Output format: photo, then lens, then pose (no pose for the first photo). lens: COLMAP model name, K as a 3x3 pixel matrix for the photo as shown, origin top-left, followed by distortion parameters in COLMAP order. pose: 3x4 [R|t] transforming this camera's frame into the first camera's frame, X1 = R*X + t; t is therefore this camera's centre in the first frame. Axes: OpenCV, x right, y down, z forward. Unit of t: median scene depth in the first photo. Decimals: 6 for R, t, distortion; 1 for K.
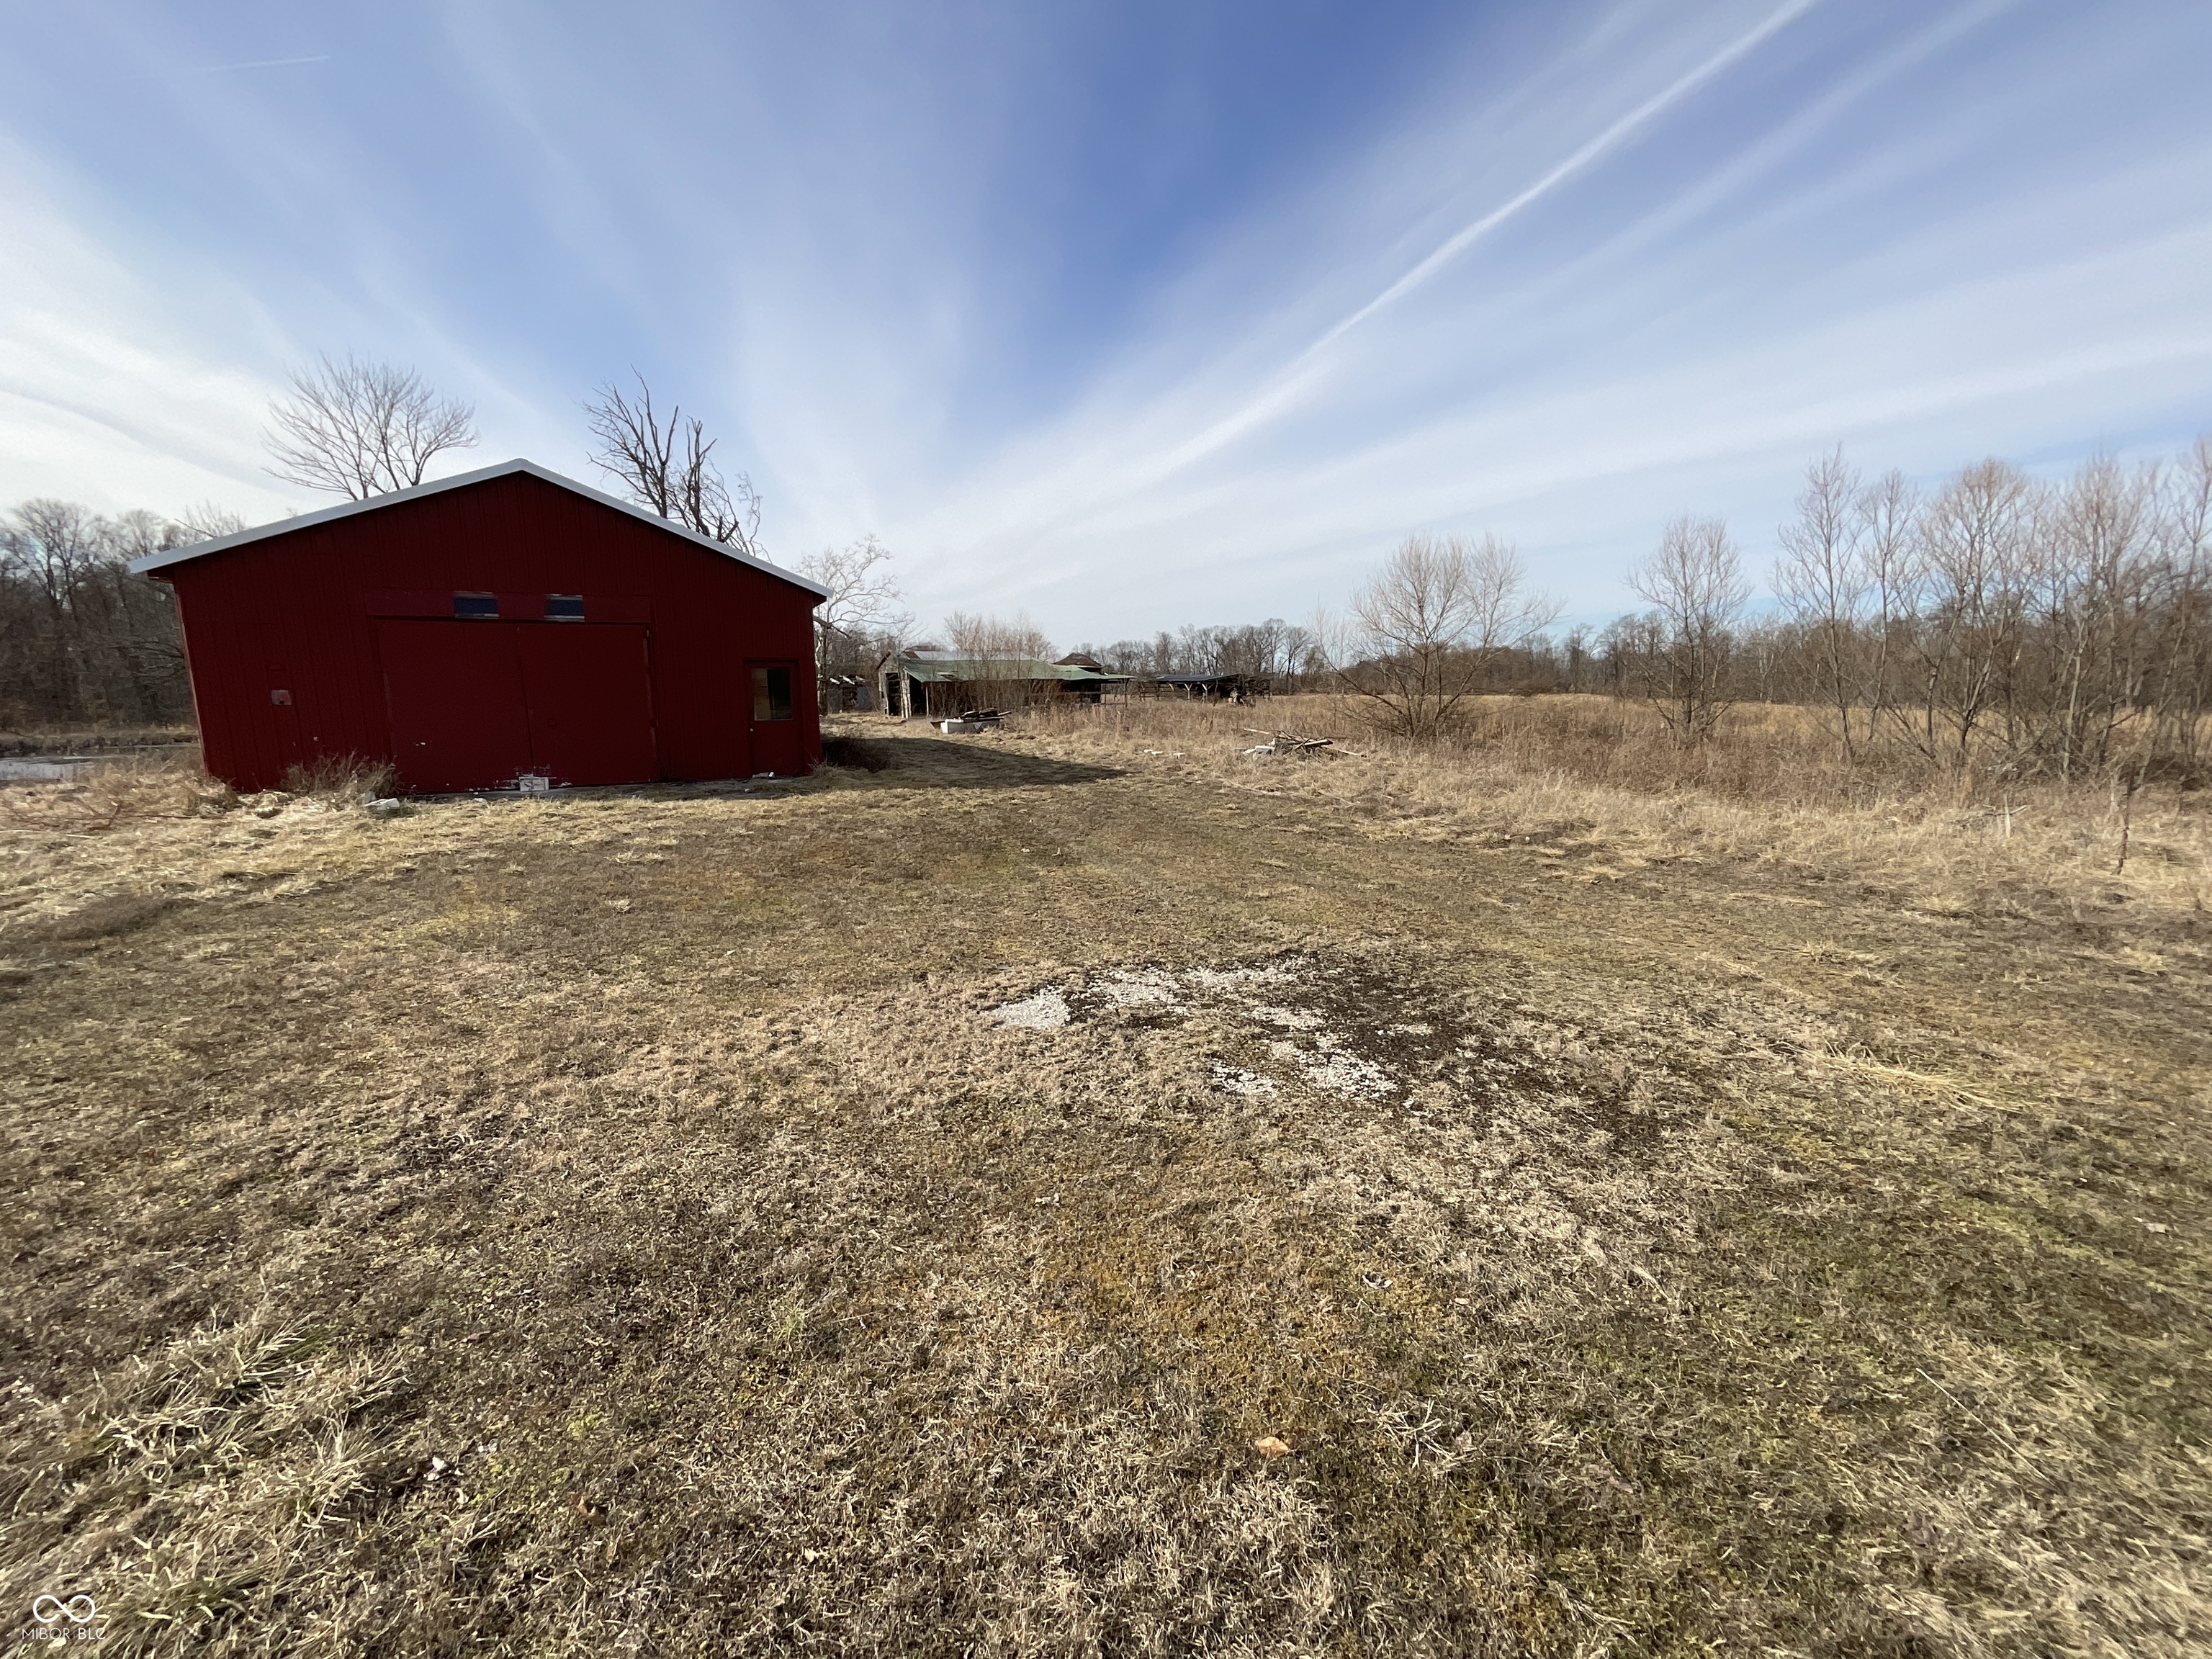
lens RADIAL K [[887.7, 0, 1098.8], [0, 887.7, 812.1], [0, 0, 1]] dist [-0.000075, 0.000211]
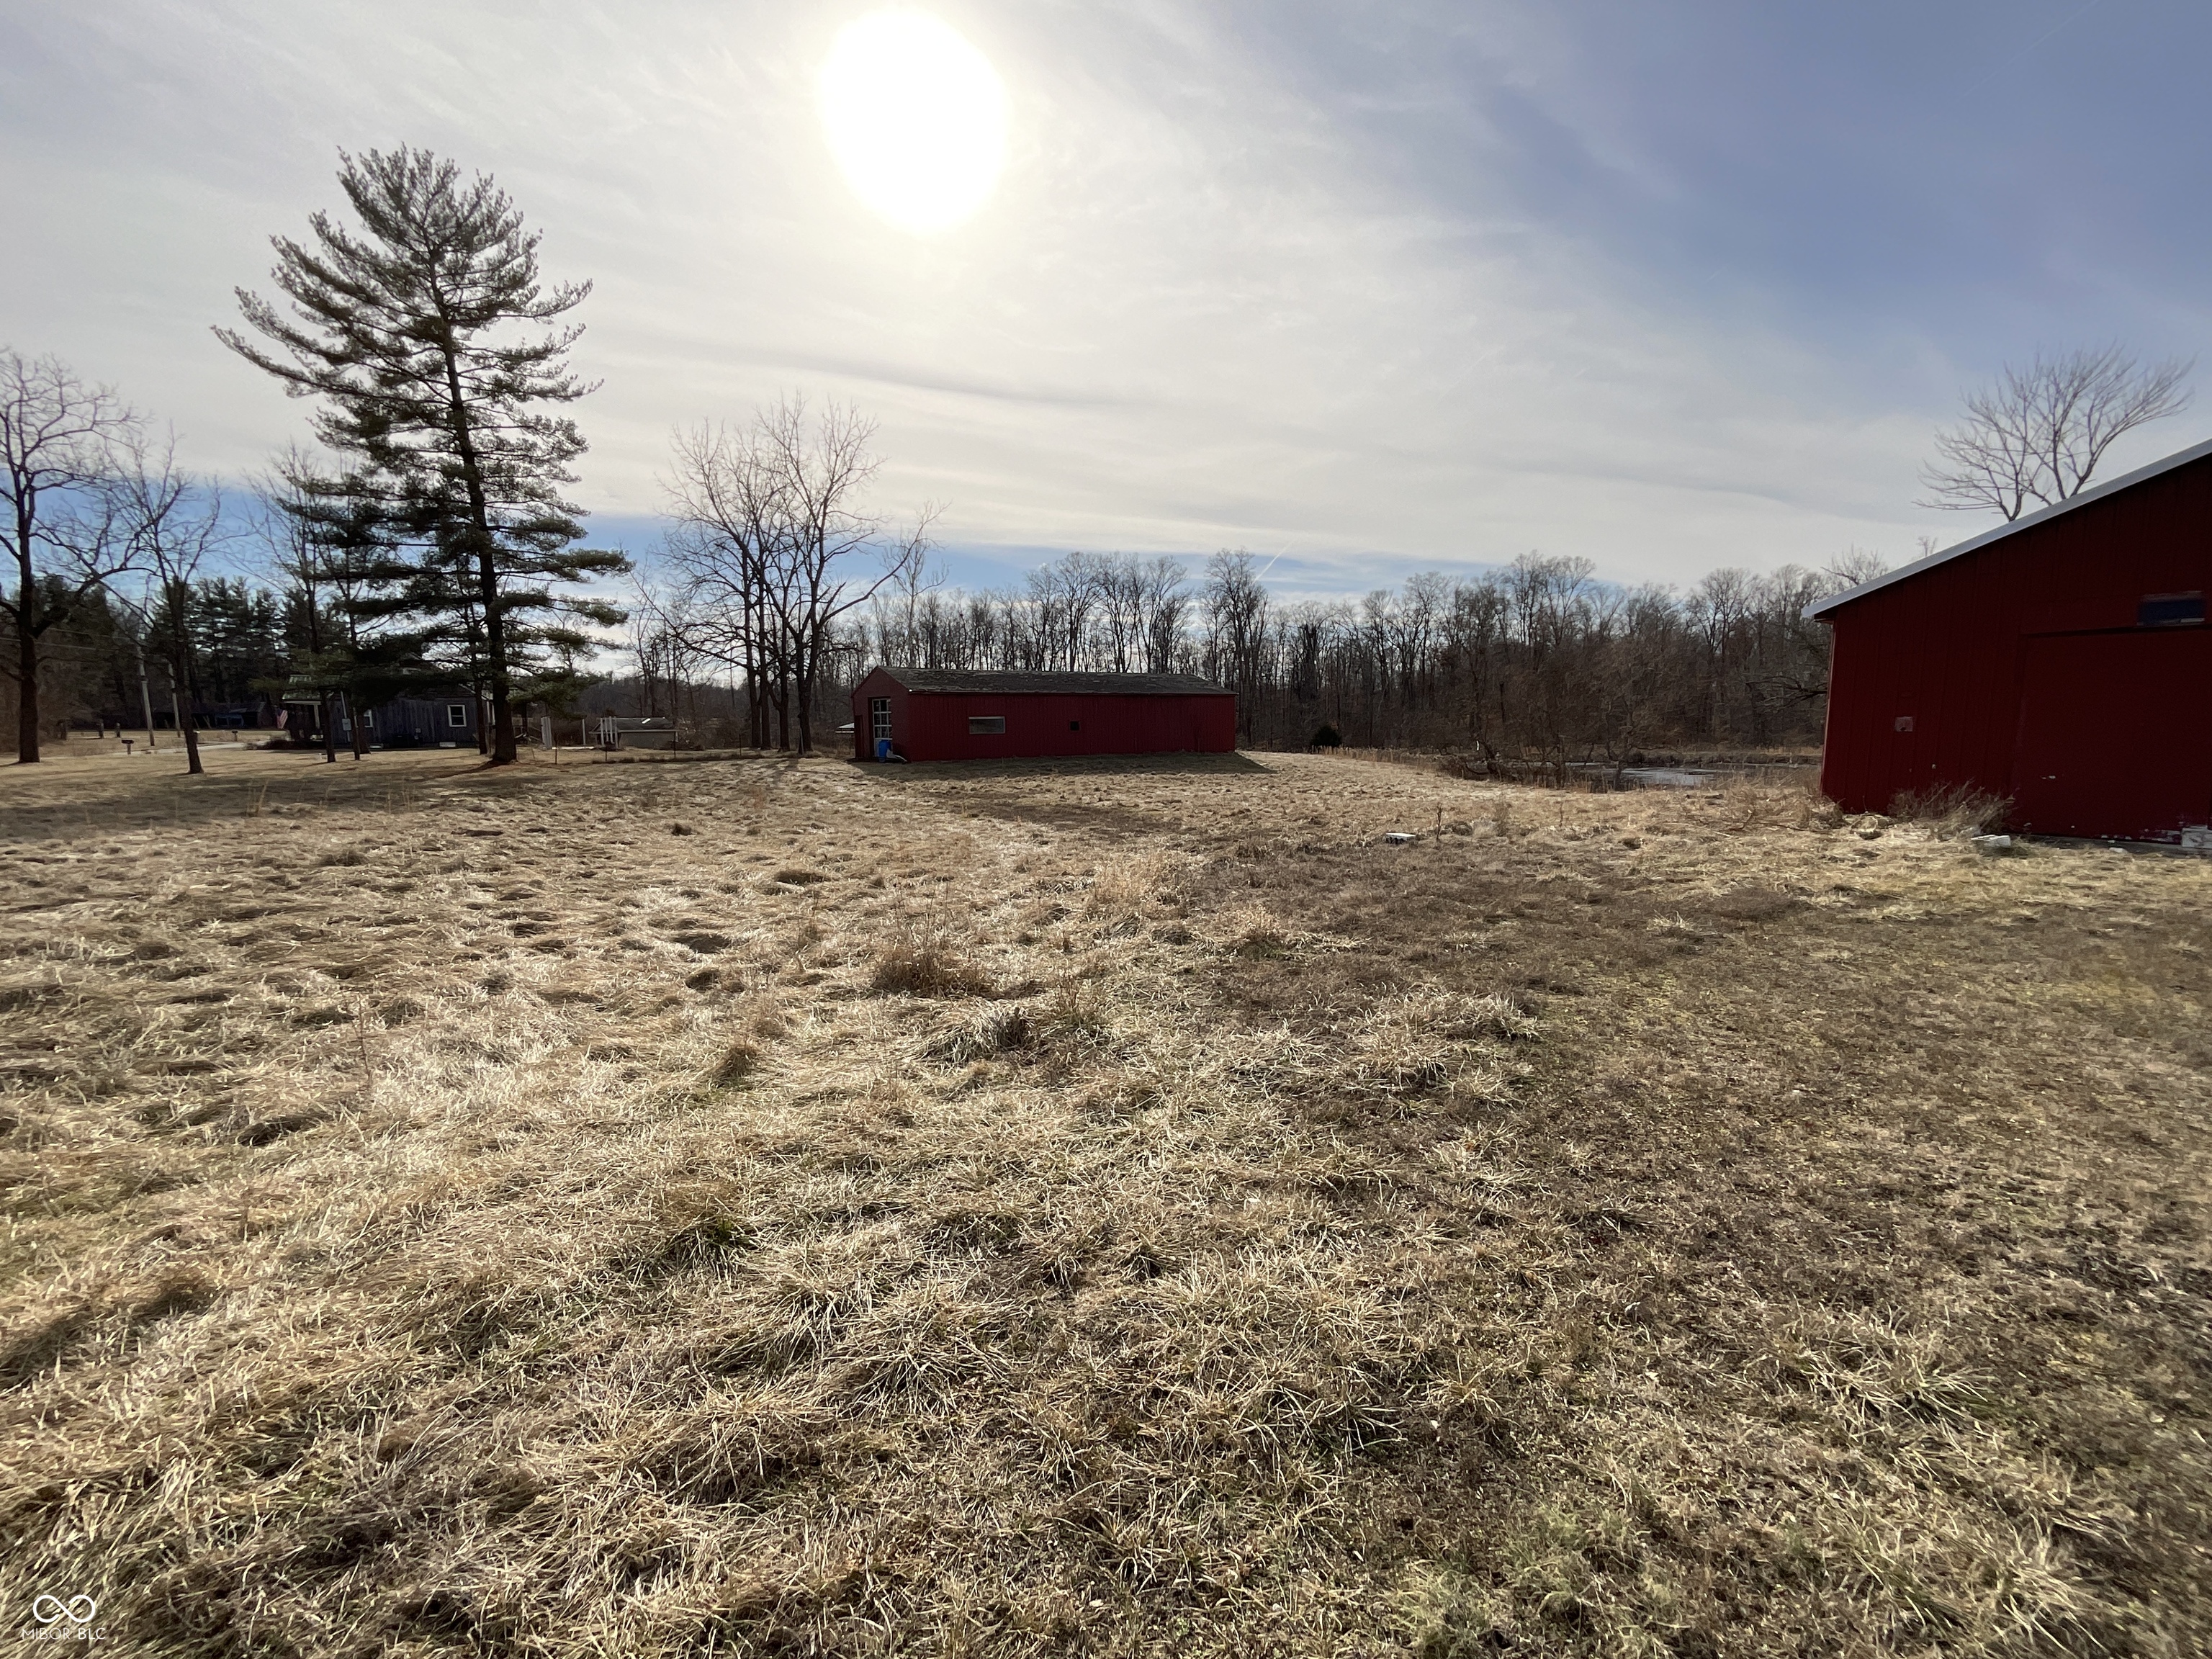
lens RADIAL K [[887.7, 0, 1116.6], [0, 887.7, 812.6], [0, 0, 1]] dist [-0.000075, 0.000211]
pose [[0.160618, 0.102113, -0.981720, -0.088078], [-0.129685, 0.988194, 0.081569, 0.008000], [0.978460, 0.114213, 0.171965, -0.072237]]
